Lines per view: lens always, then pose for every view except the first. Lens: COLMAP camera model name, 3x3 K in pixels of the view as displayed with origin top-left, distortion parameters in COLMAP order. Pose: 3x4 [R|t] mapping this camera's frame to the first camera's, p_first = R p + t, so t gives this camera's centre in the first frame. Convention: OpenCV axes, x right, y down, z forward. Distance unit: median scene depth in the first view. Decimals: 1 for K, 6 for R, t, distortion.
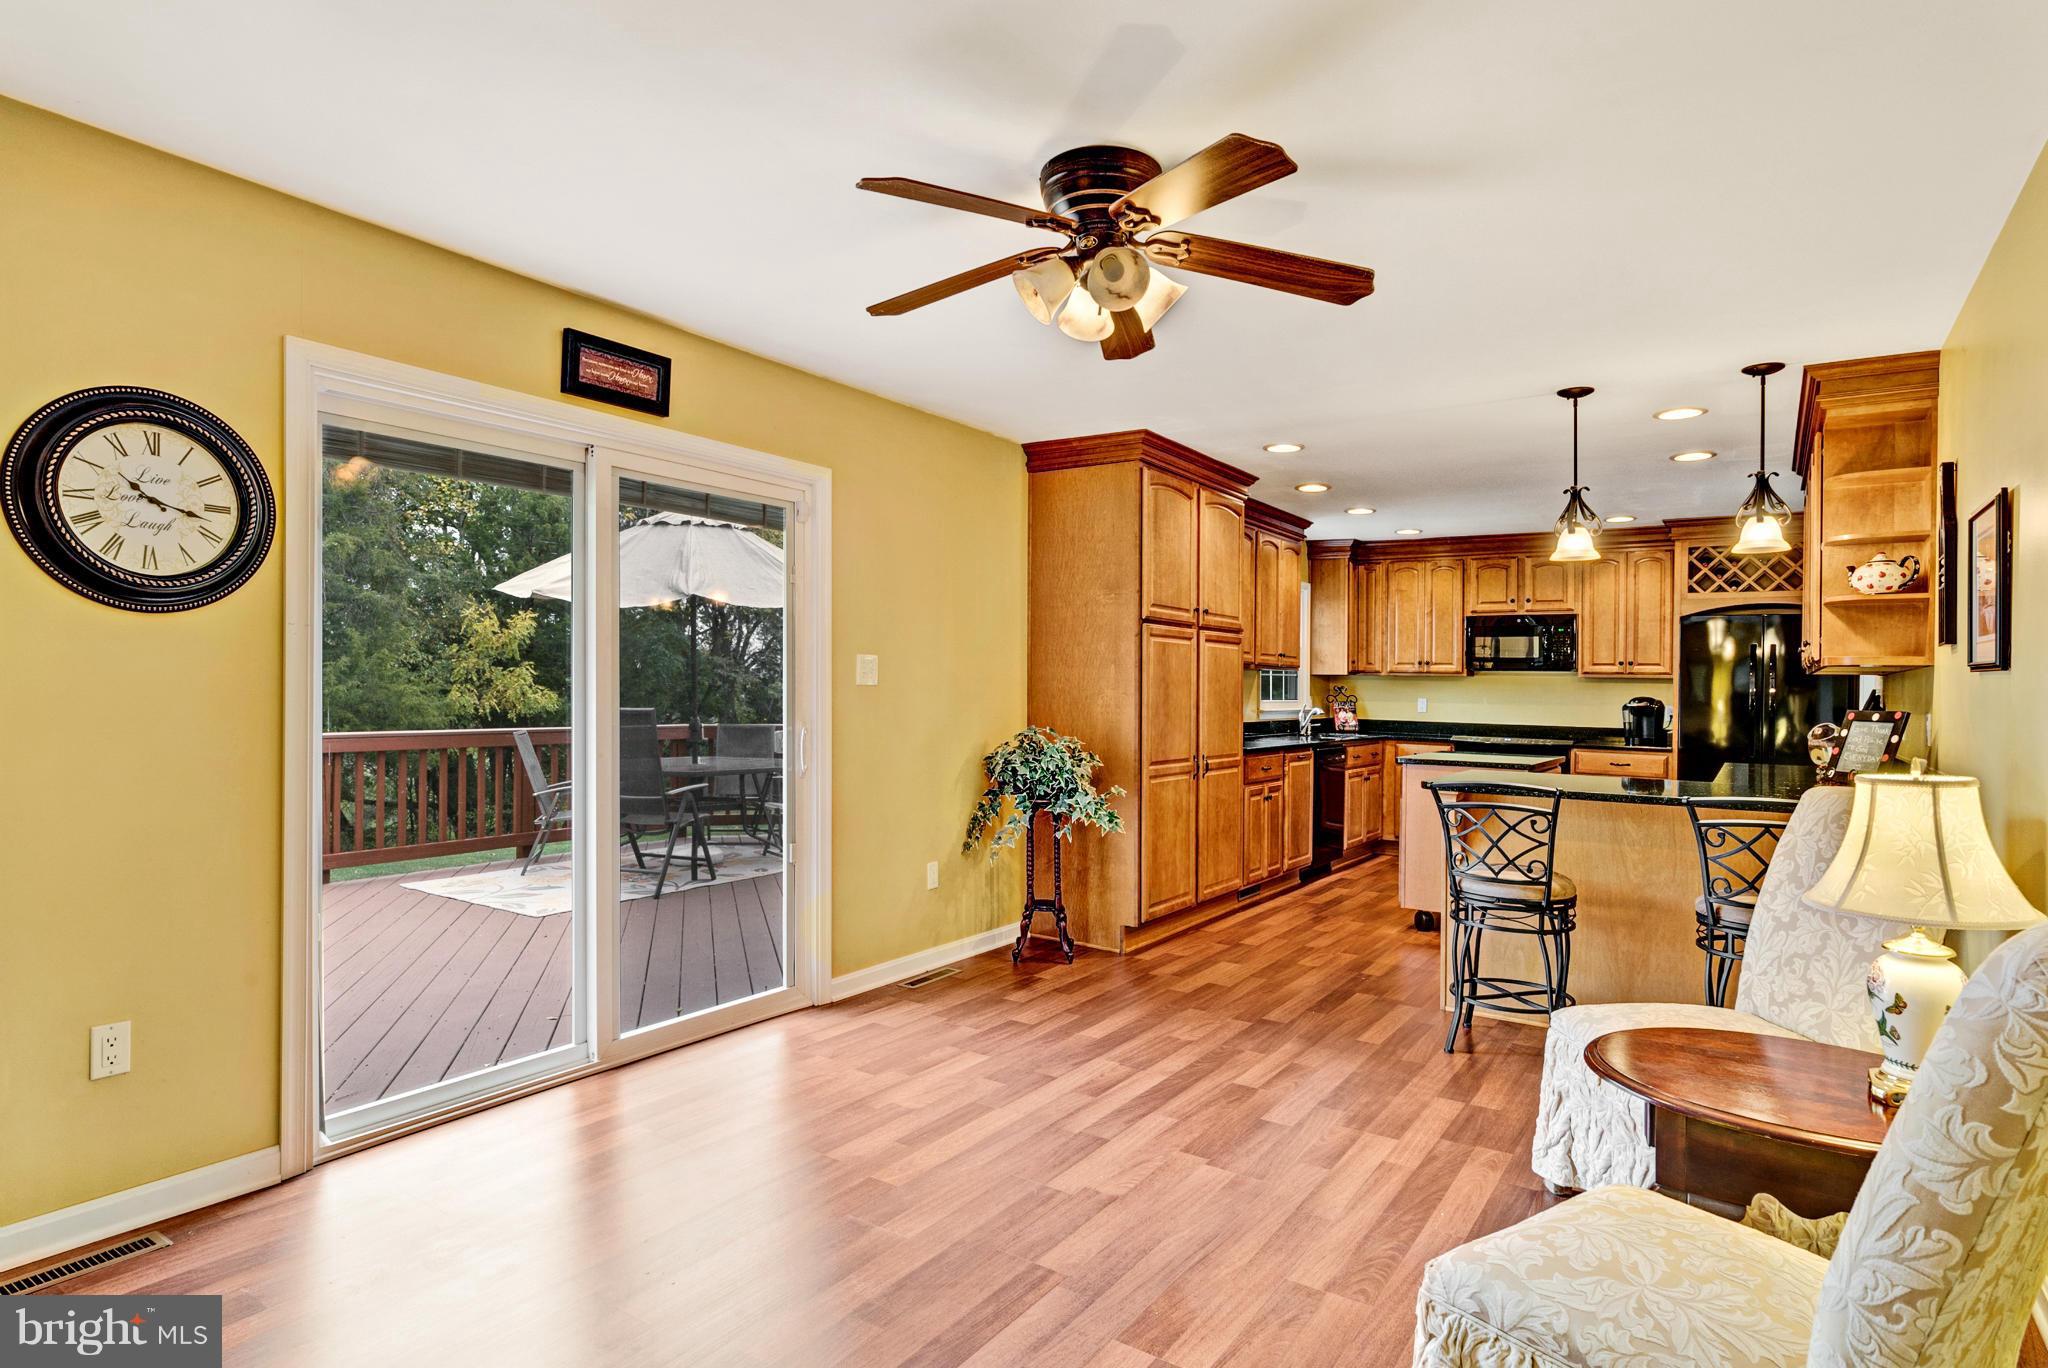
lens RADIAL K [[1112.1, 0, 1015.3], [0, 1112.1, 685.7], [0, 0, 1]] dist [-0.001786, 0.000447]
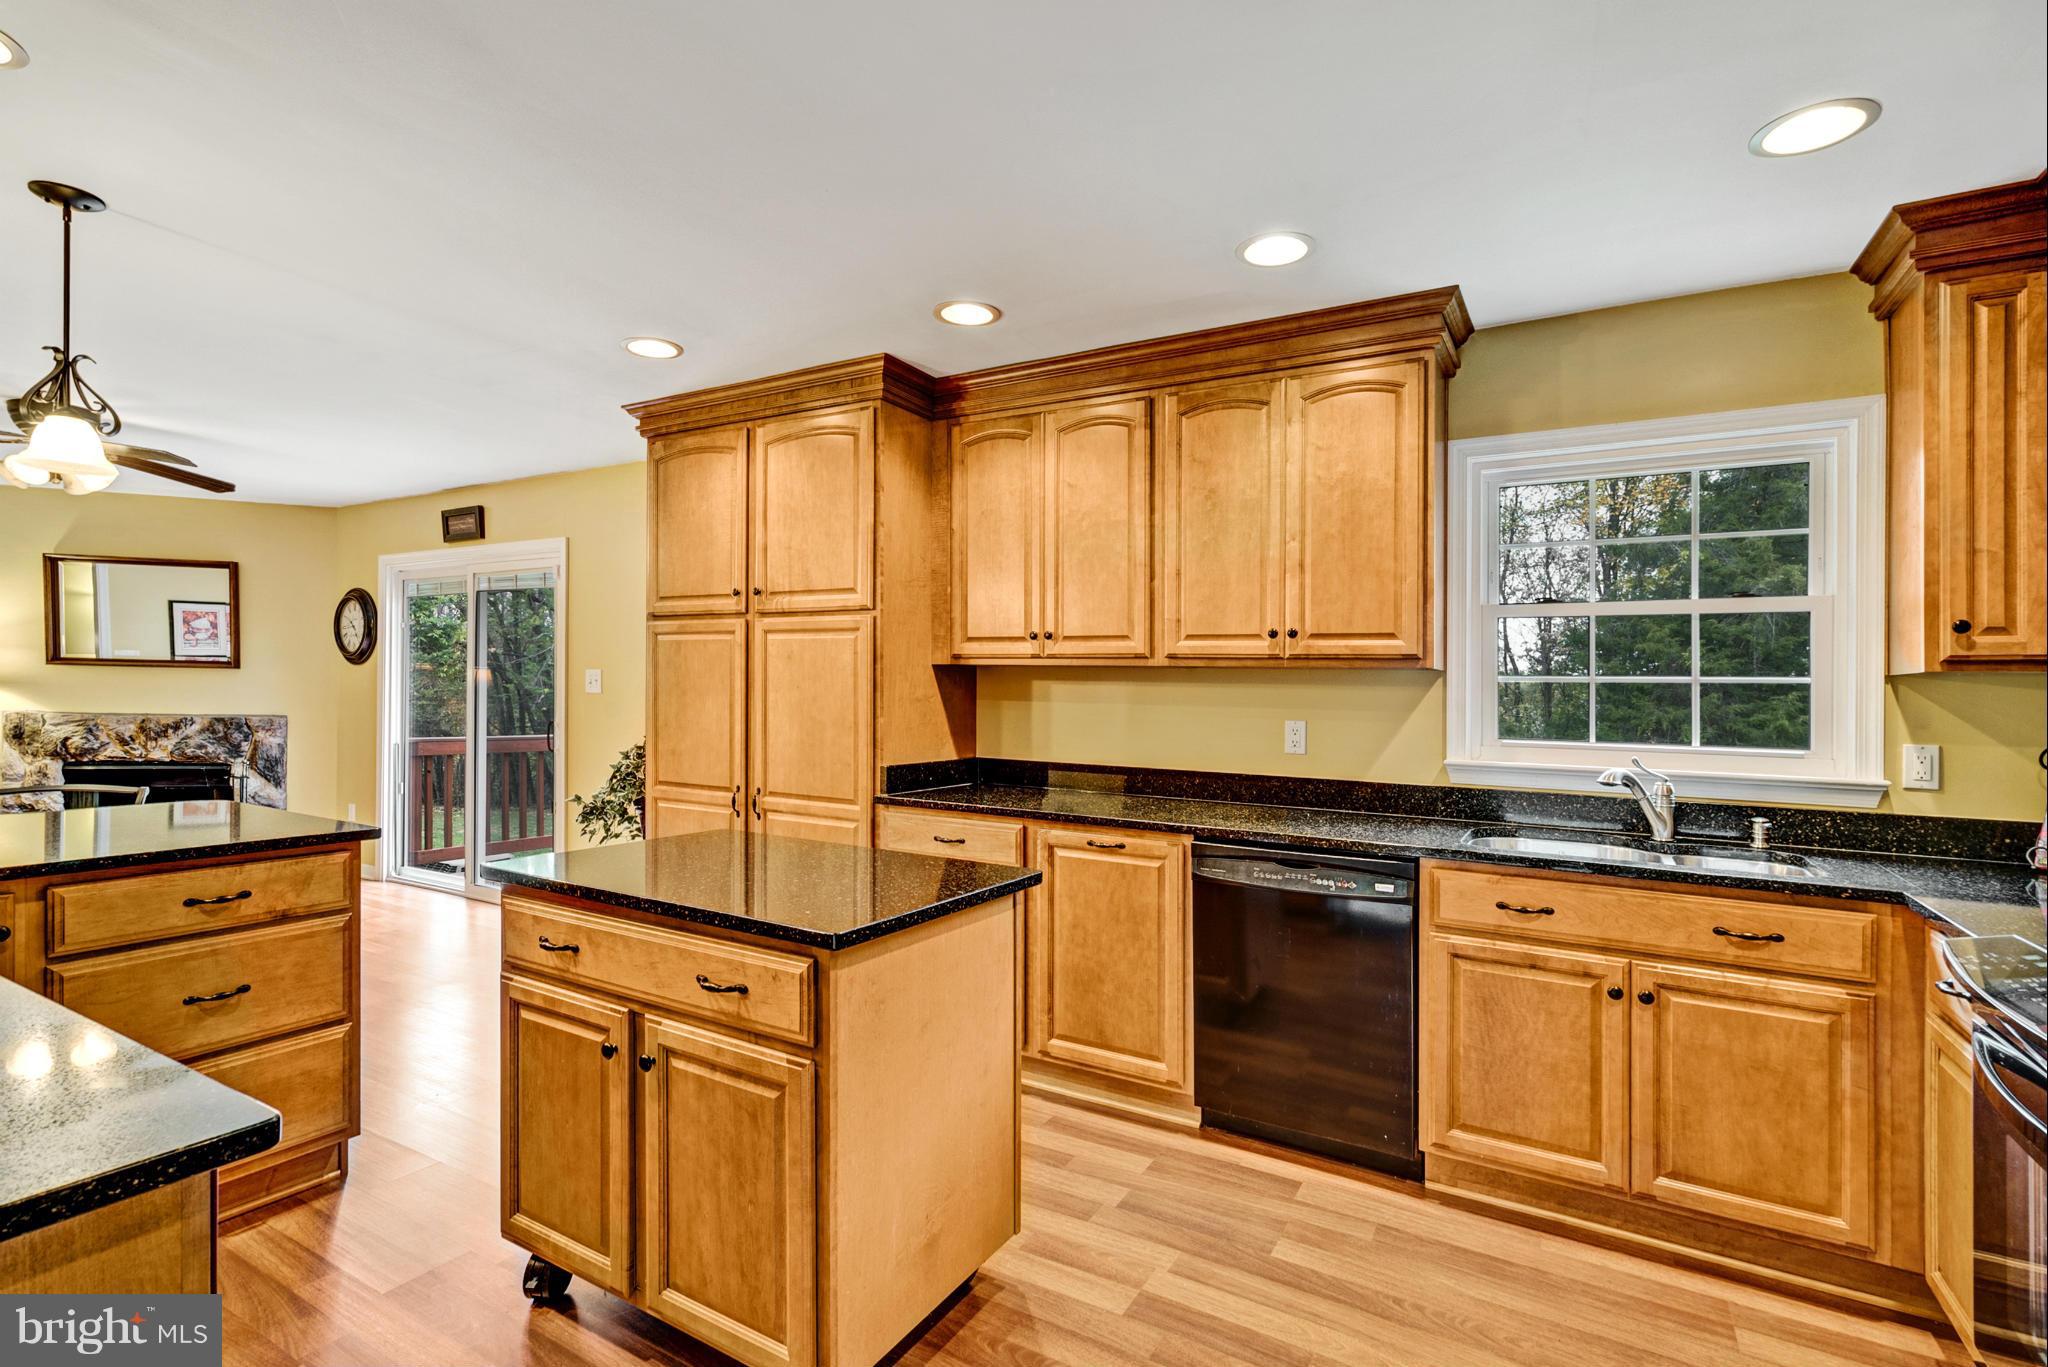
lens RADIAL K [[955.4, 0, 1033.2], [0, 955.4, 689.5], [0, 0, 1]] dist [-0.000340, 0.000461]
pose [[0.070942, -0.014133, -0.997380, 0.818154], [-0.016445, 0.999747, -0.015337, 0.004343], [0.997345, 0.017490, 0.070691, 1.149132]]
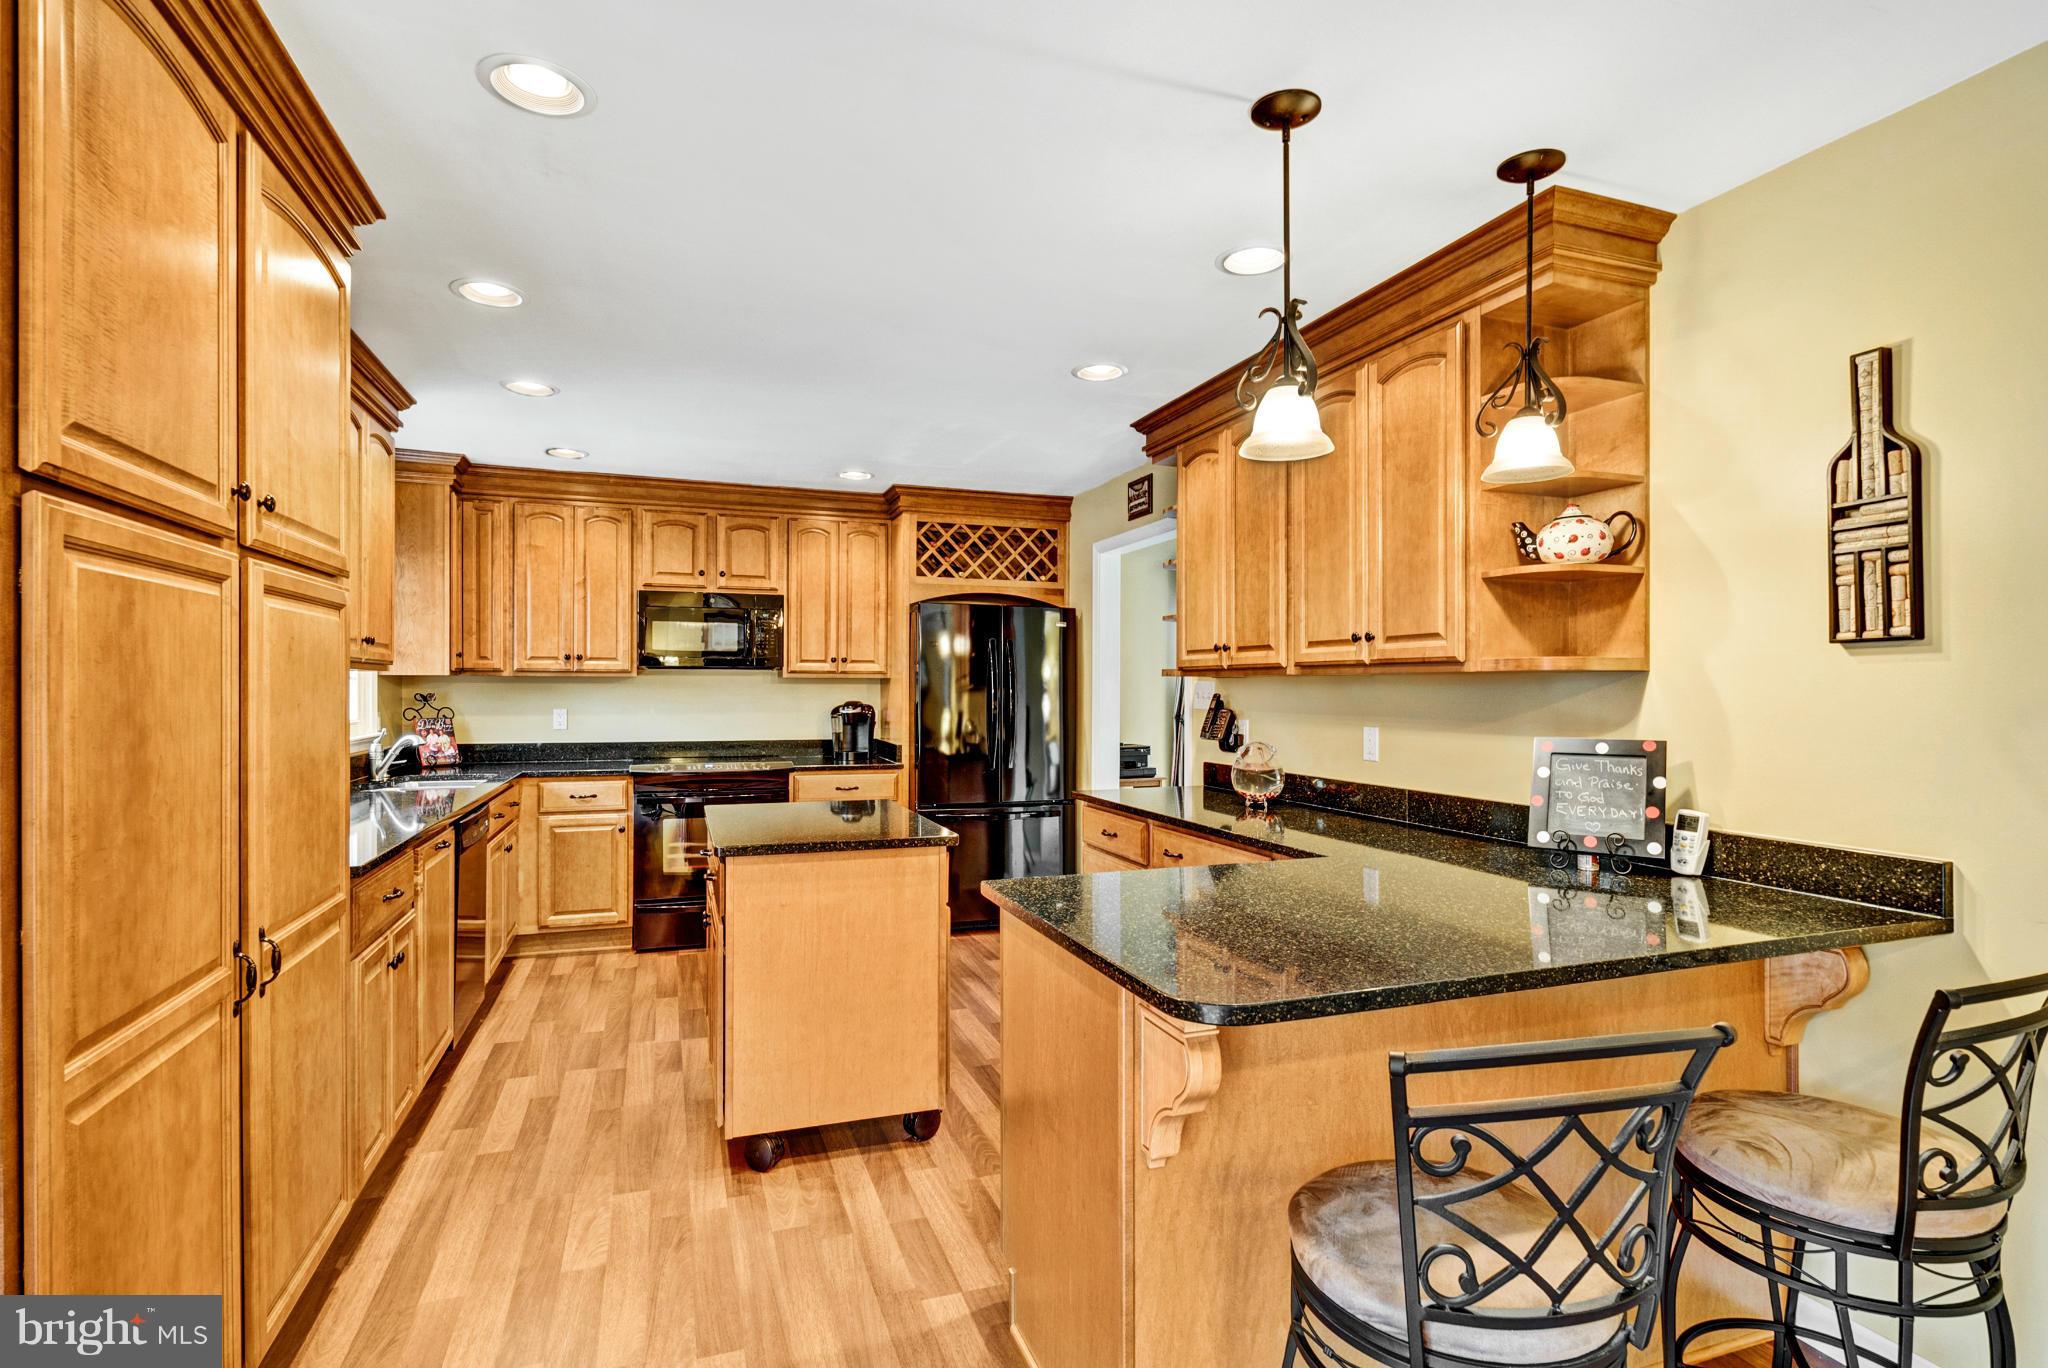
lens RADIAL K [[1015.9, 0, 1022.8], [0, 1015.9, 677.8], [0, 0, 1]] dist [-0.001009, -0.000306]
pose [[0.601650, -0.007726, 0.798722, 0.063366], [0.007161, 0.999965, 0.004279, -0.013656], [-0.798728, 0.003145, 0.601685, 0.638711]]
